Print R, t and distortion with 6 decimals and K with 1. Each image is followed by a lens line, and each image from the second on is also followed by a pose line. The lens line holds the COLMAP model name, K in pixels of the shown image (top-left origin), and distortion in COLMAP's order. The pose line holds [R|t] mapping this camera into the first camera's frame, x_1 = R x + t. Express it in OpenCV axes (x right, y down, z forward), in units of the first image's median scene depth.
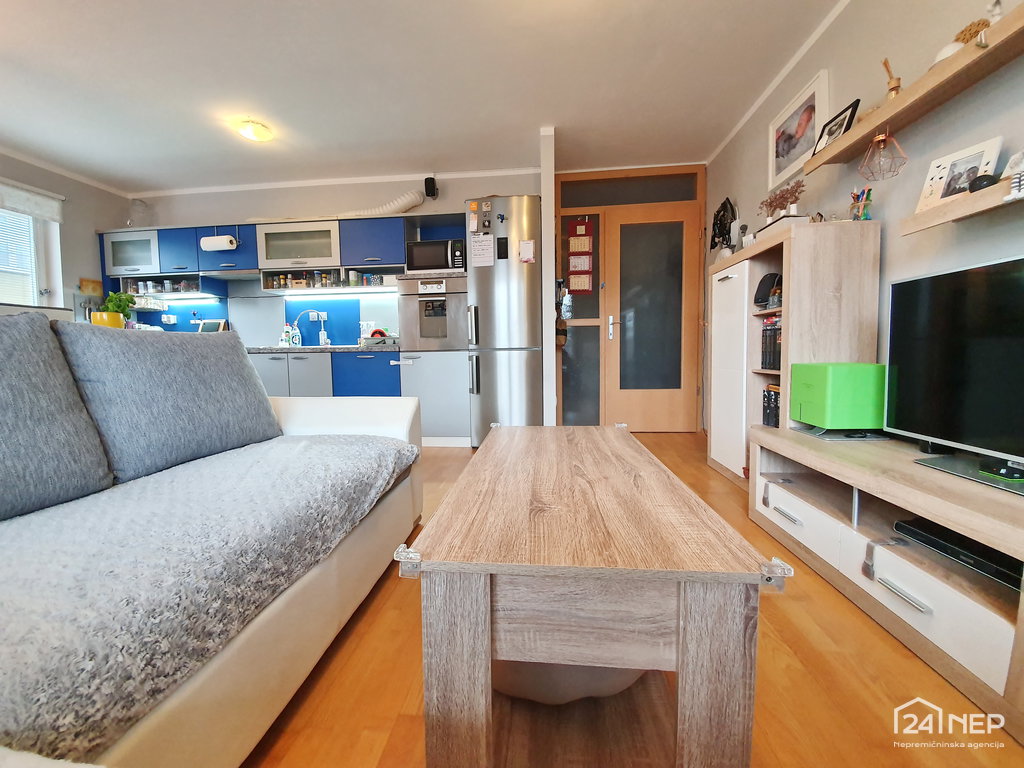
lens RADIAL K [[406.3, 0, 504.2], [0, 406.3, 381.4], [0, 0, 1]] dist [0.017092, -0.018493]
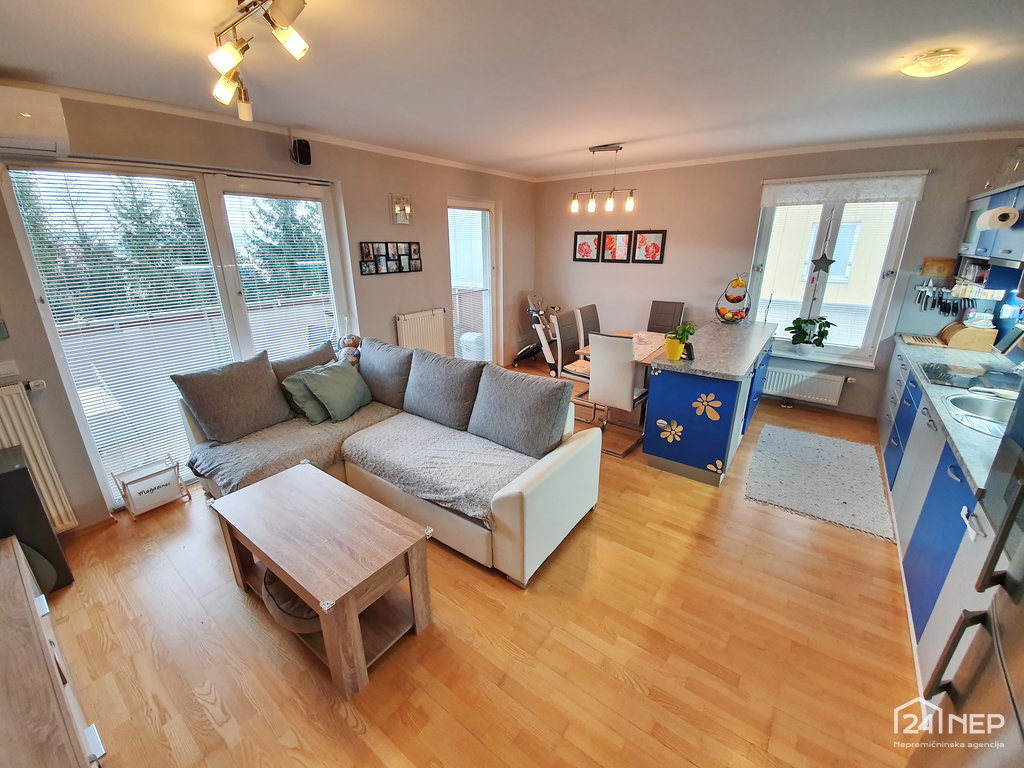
lens RADIAL K [[413.6, 0, 504.7], [0, 413.6, 380.9], [0, 0, 1]] dist [0.017657, -0.018816]
pose [[-0.513072, 0.290149, -0.807819, 0.291848], [-0.043177, 0.931219, 0.361895, -0.302172], [0.857259, 0.220557, -0.465254, 0.696790]]
